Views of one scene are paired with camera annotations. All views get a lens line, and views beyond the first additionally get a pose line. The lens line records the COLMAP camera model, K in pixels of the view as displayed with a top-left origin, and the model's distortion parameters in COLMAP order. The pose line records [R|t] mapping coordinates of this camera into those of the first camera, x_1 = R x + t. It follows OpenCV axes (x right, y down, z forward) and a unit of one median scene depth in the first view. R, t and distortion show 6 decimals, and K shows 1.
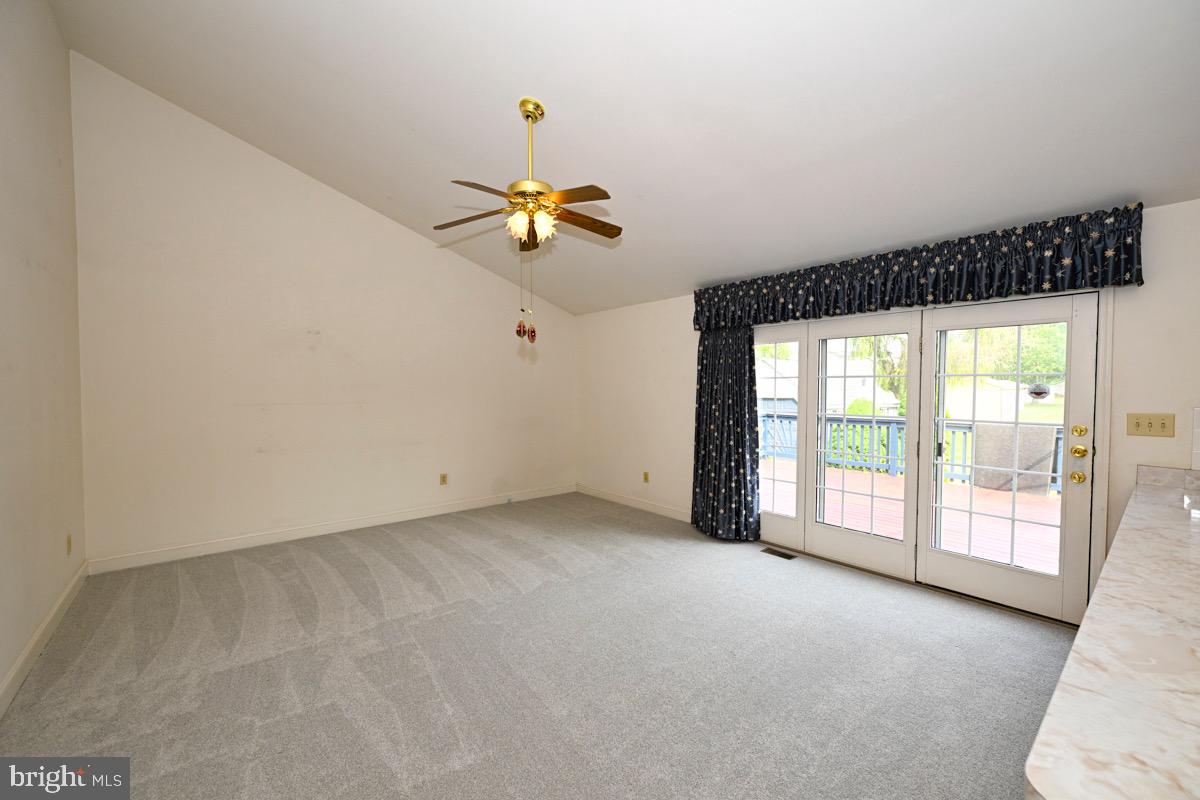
lens RADIAL K [[479.6, 0, 609.2], [0, 479.6, 399.0], [0, 0, 1]] dist [-0.003042, 0.000184]
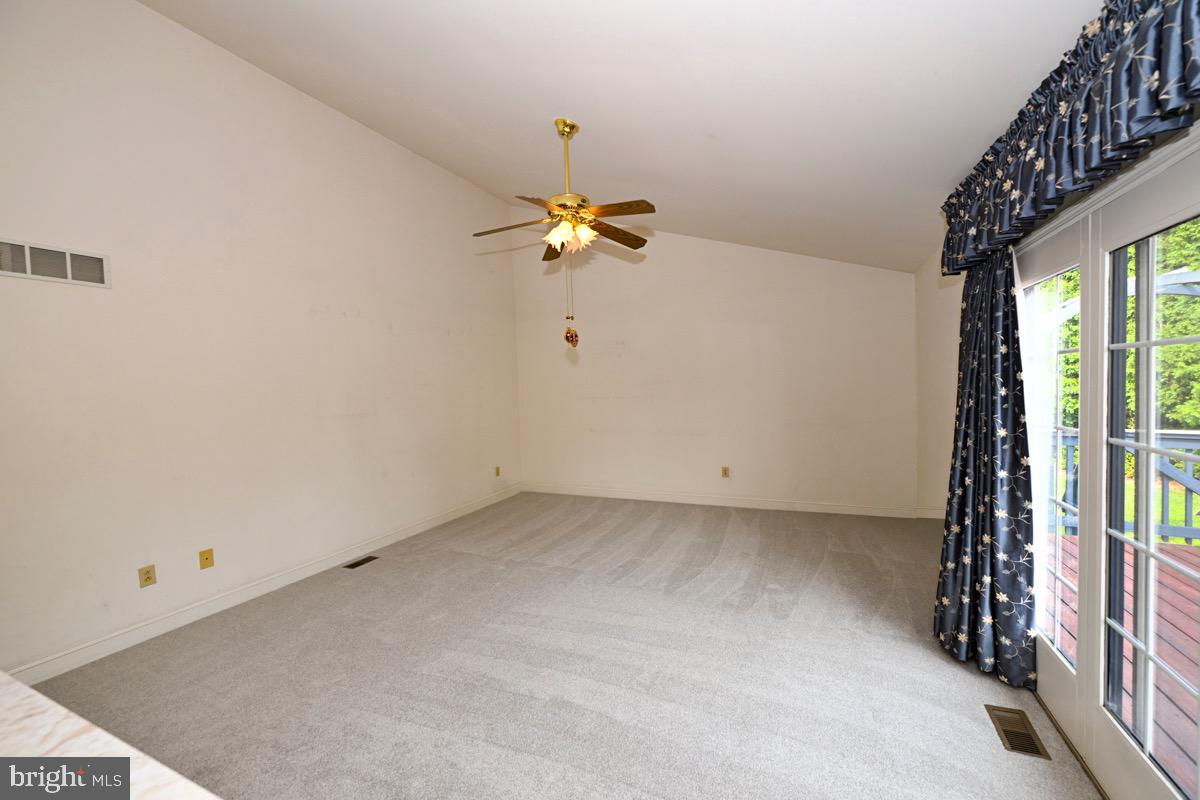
lens RADIAL K [[479.6, 0, 593.6], [0, 479.6, 403.2], [0, 0, 1]] dist [-0.003042, 0.000184]
pose [[0.413215, 0.021484, -0.910380, 0.565658], [0.014964, 0.999426, 0.030378, -0.016451], [0.910511, -0.026176, 0.412656, 0.411689]]
